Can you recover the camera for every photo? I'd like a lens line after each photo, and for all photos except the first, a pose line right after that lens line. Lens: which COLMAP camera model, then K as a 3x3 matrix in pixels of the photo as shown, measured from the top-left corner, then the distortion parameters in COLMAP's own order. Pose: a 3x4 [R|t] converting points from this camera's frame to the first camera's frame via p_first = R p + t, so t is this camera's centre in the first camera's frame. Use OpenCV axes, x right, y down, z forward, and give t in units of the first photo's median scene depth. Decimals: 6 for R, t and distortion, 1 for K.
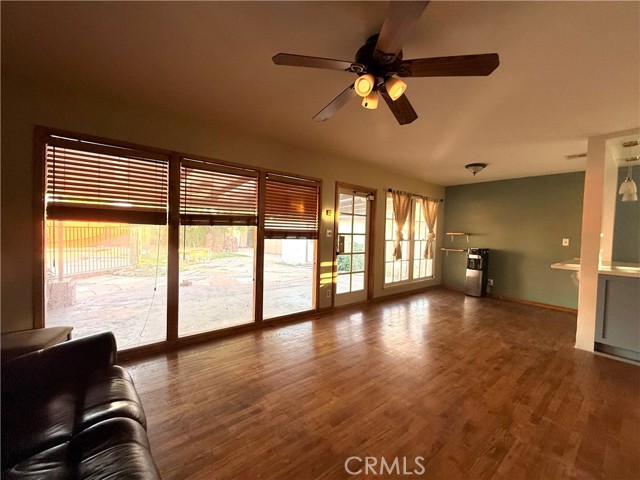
lens RADIAL K [[256.9, 0, 317.7], [0, 256.9, 243.3], [0, 0, 1]] dist [-0.003272, -0.000325]
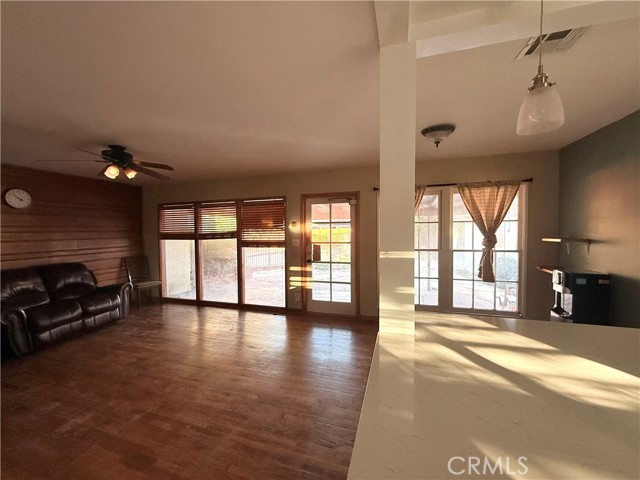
lens RADIAL K [[256.9, 0, 322.2], [0, 256.9, 241.5], [0, 0, 1]] dist [-0.003272, -0.000325]
pose [[0.561666, 0.000037, -0.827364, 1.052790], [-0.009349, 0.999936, -0.006303, -0.037861], [0.827311, 0.011275, 0.561631, 0.477337]]
